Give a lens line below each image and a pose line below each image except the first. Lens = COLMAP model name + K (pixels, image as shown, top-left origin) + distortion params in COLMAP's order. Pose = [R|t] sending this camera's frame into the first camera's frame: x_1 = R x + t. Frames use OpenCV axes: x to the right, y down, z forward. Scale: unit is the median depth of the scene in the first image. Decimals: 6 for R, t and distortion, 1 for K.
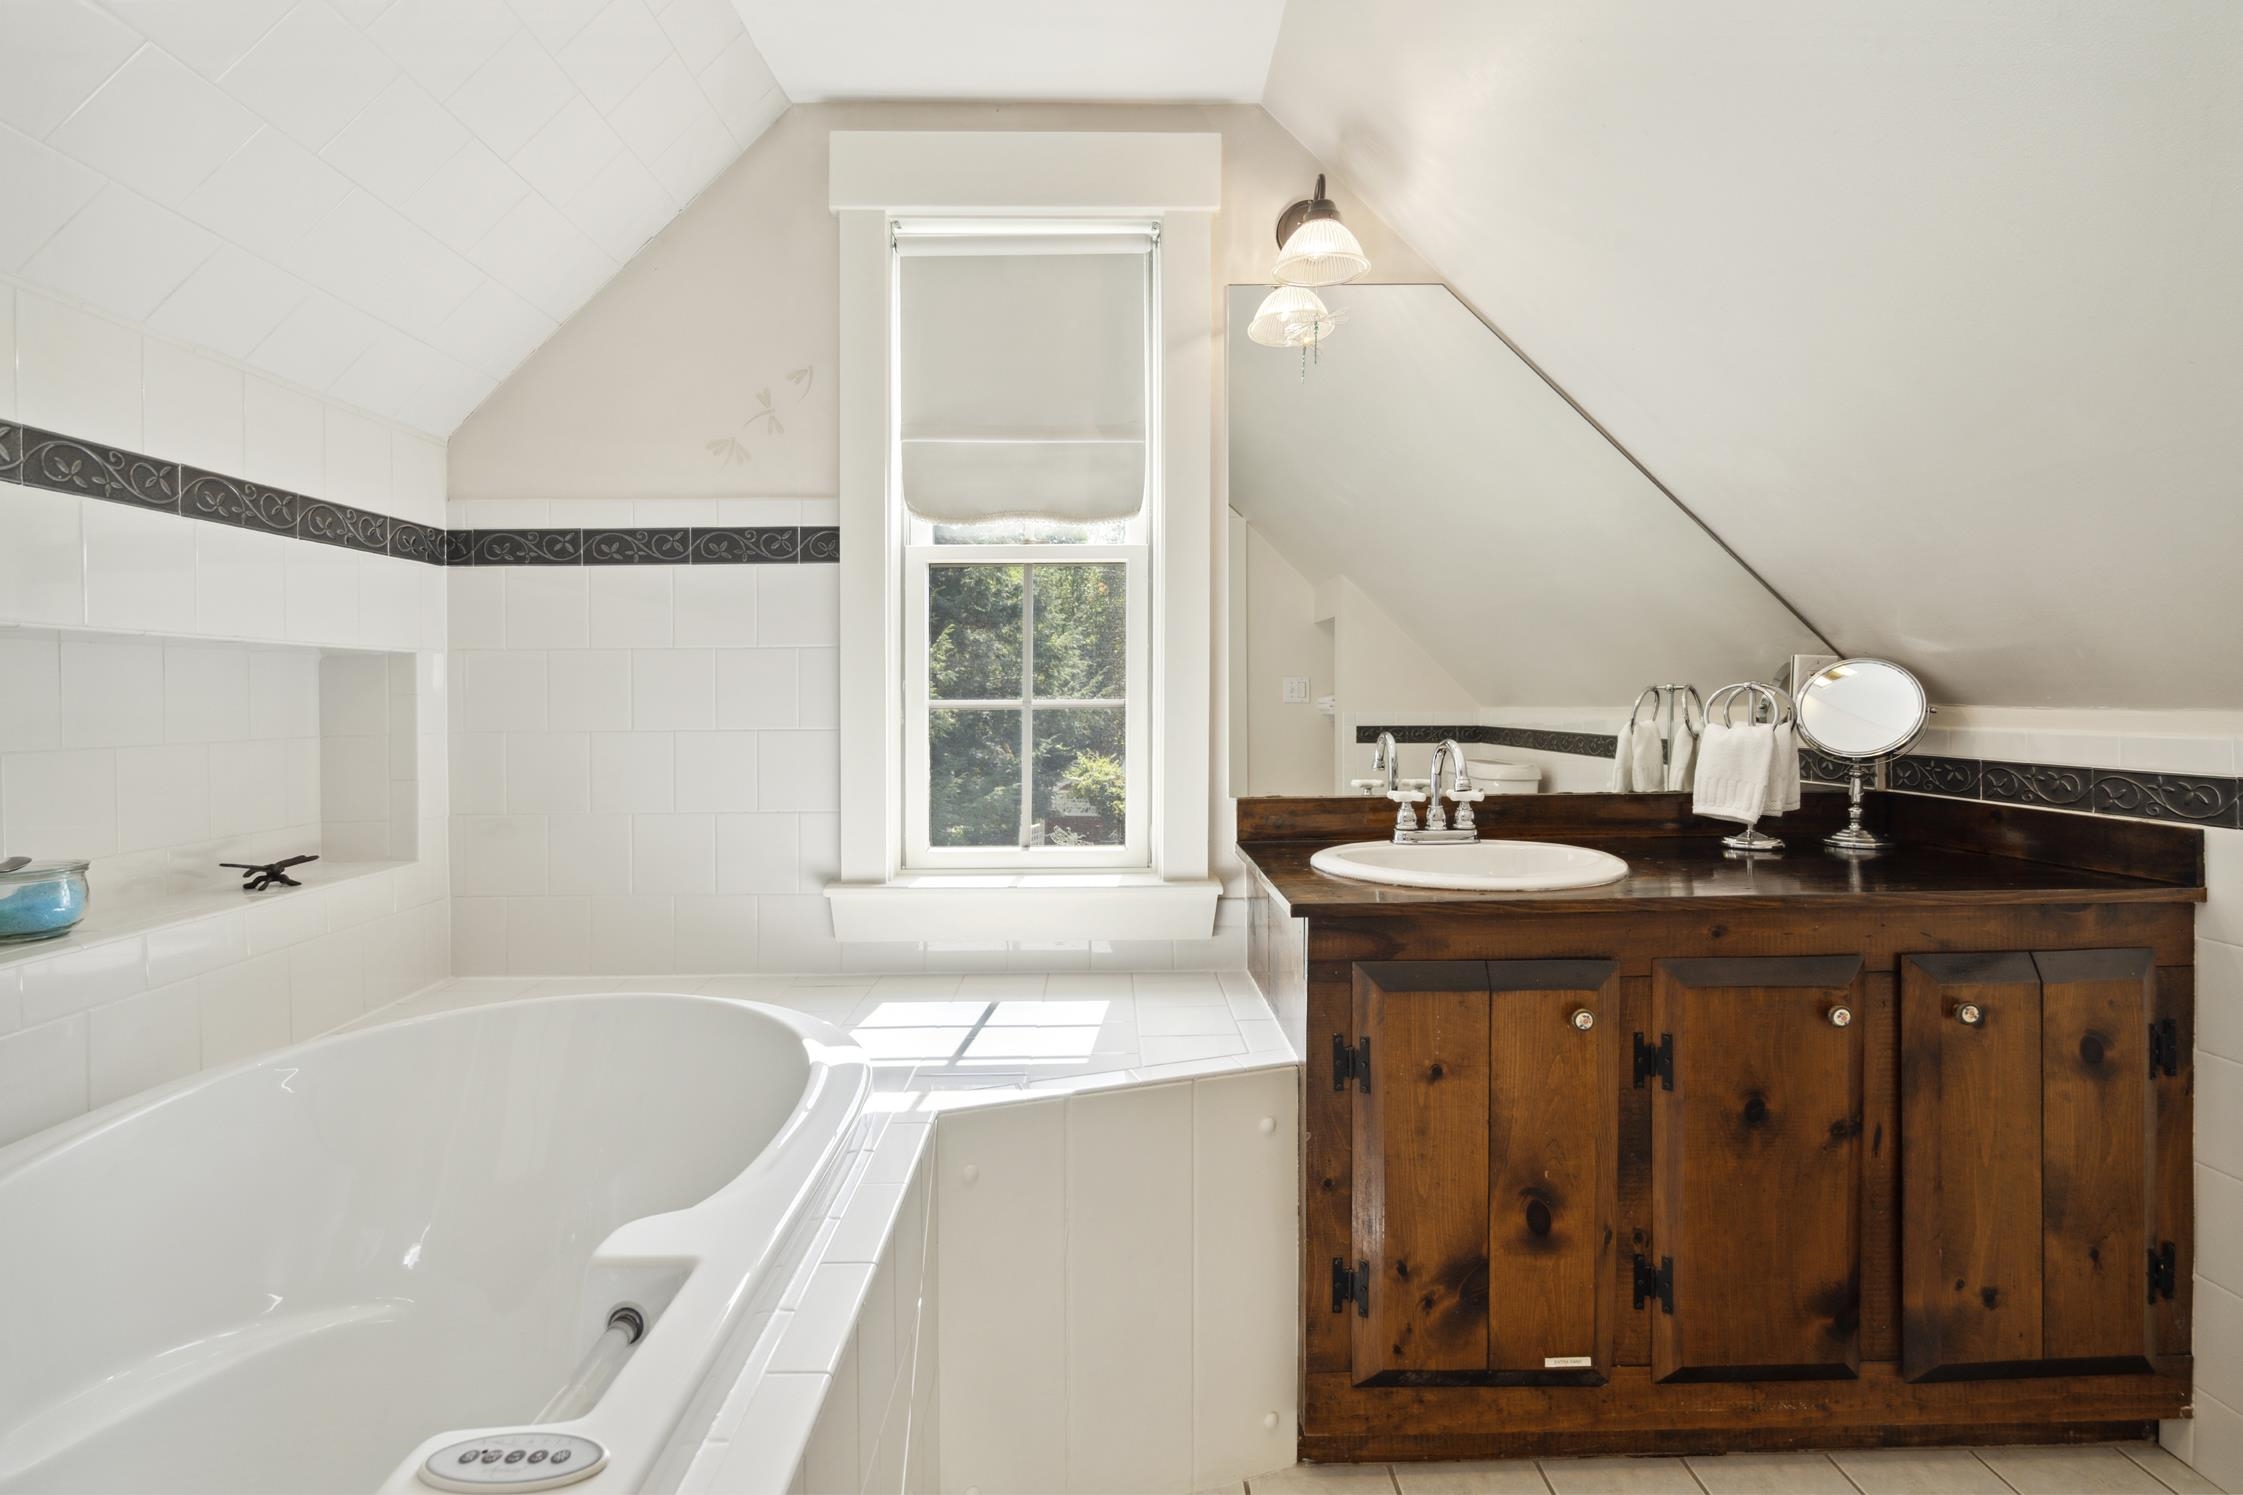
lens RADIAL K [[1028.8, 0, 1120.1], [0, 1028.8, 735.8], [0, 0, 1]] dist [-0.001106, -0.000197]
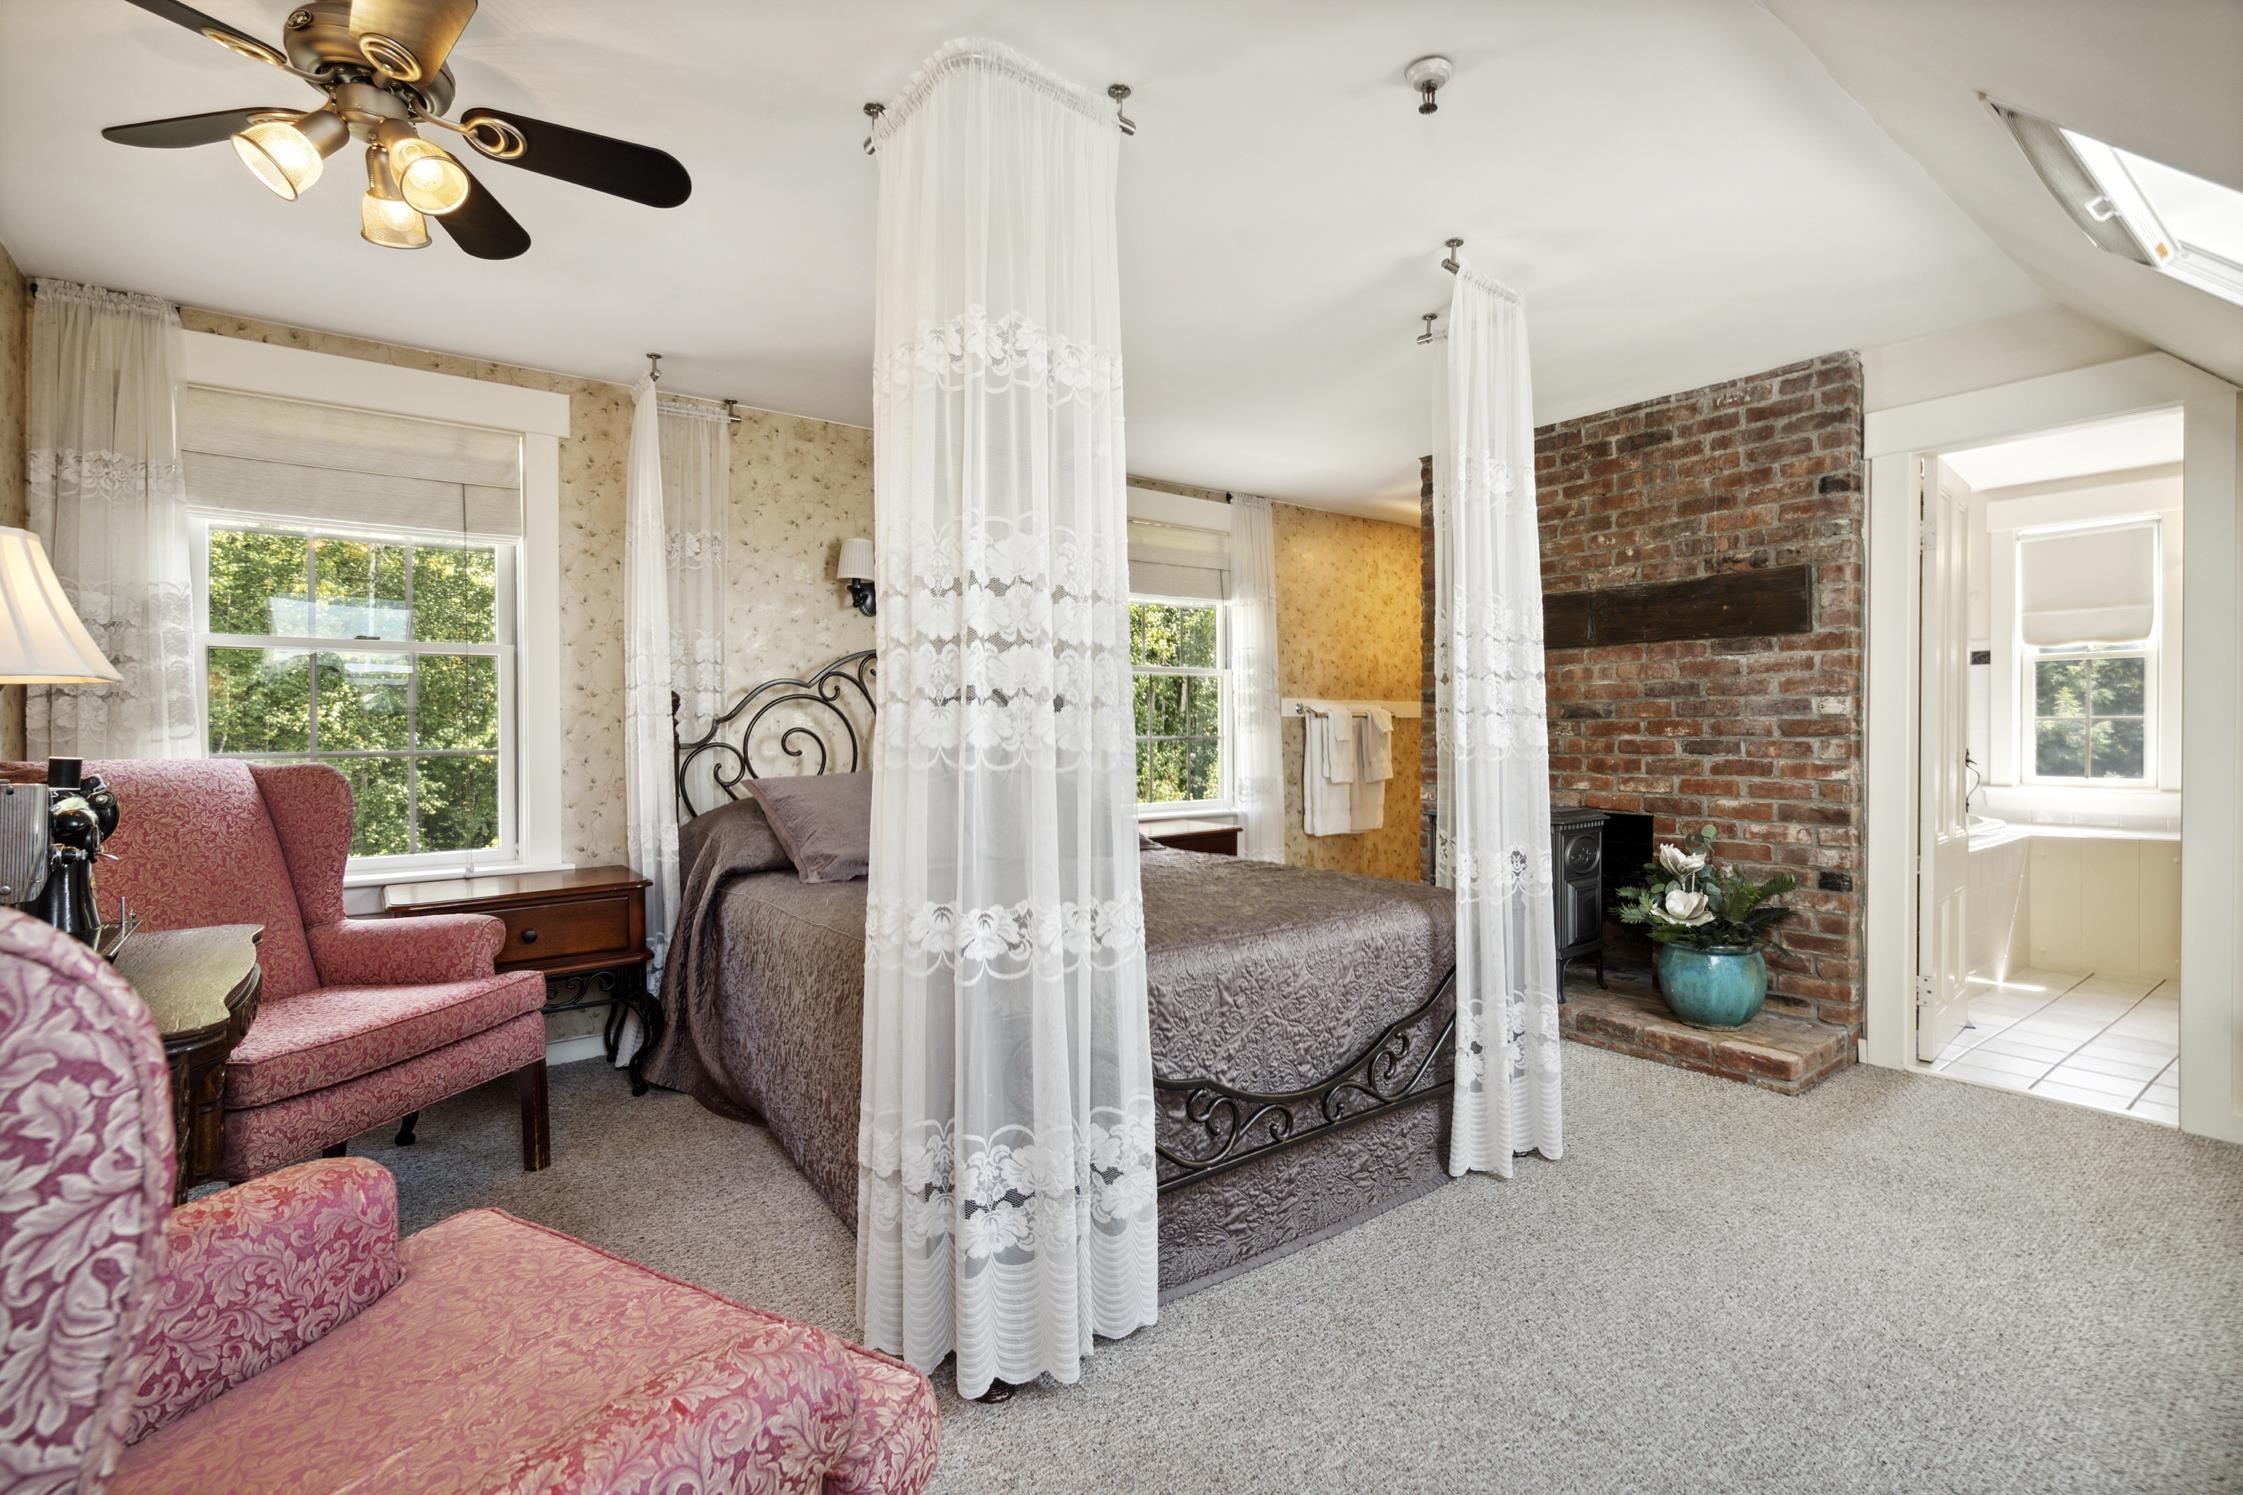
lens RADIAL K [[1028.8, 0, 1124.9], [0, 1028.8, 746.6], [0, 0, 1]] dist [-0.001106, -0.000197]
pose [[0.574701, 0.000381, -0.818363, 0.591201], [-0.004693, 0.999985, -0.002831, 0.055514], [0.818350, 0.005467, 0.574694, -2.266561]]
